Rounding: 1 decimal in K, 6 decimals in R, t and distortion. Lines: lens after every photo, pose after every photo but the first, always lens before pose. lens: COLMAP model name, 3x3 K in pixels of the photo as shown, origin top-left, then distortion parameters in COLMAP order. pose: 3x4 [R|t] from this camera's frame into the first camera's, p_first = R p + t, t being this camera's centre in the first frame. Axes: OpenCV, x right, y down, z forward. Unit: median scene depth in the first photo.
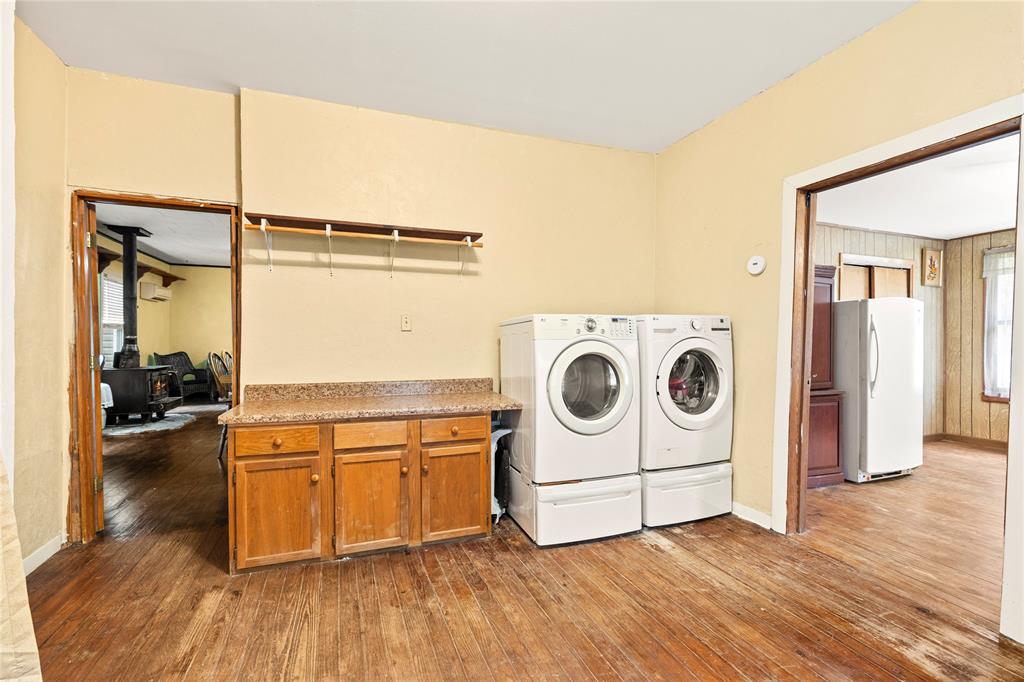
lens RADIAL K [[450.5, 0, 512.0], [0, 450.5, 341.0], [0, 0, 1]] dist [0.000830, 0.000162]
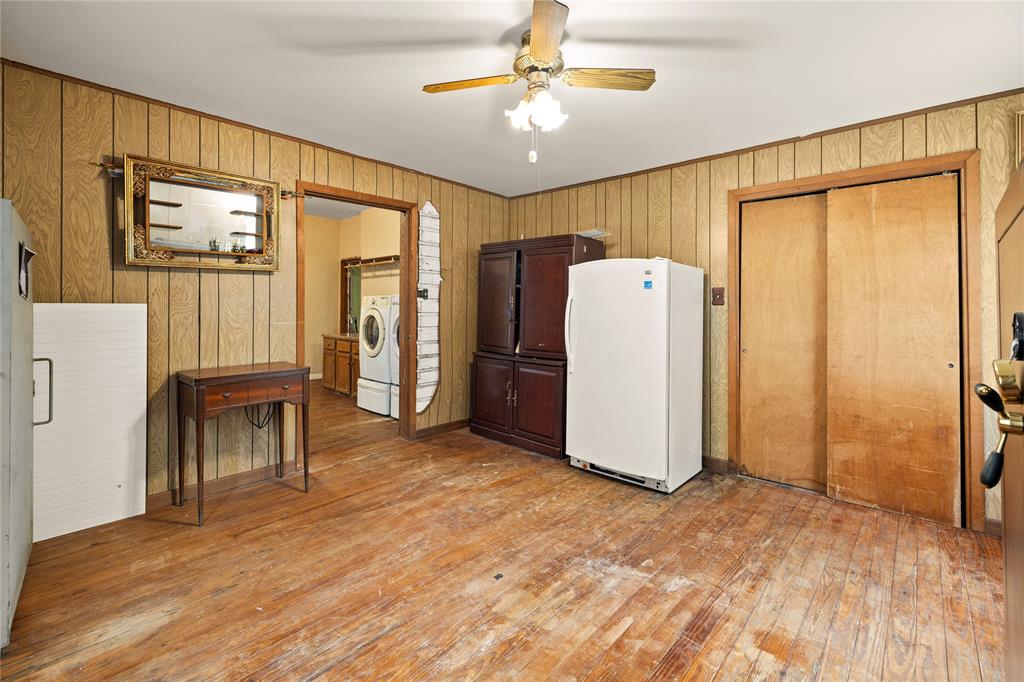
lens RADIAL K [[443.5, 0, 508.3], [0, 443.5, 321.9], [0, 0, 1]] dist [0.000710, 0.000105]
pose [[0.442359, 0.026232, -0.896454, 1.911357], [-0.014666, 0.999650, 0.022015, 0.002346], [0.896718, 0.003409, 0.442589, 0.601921]]
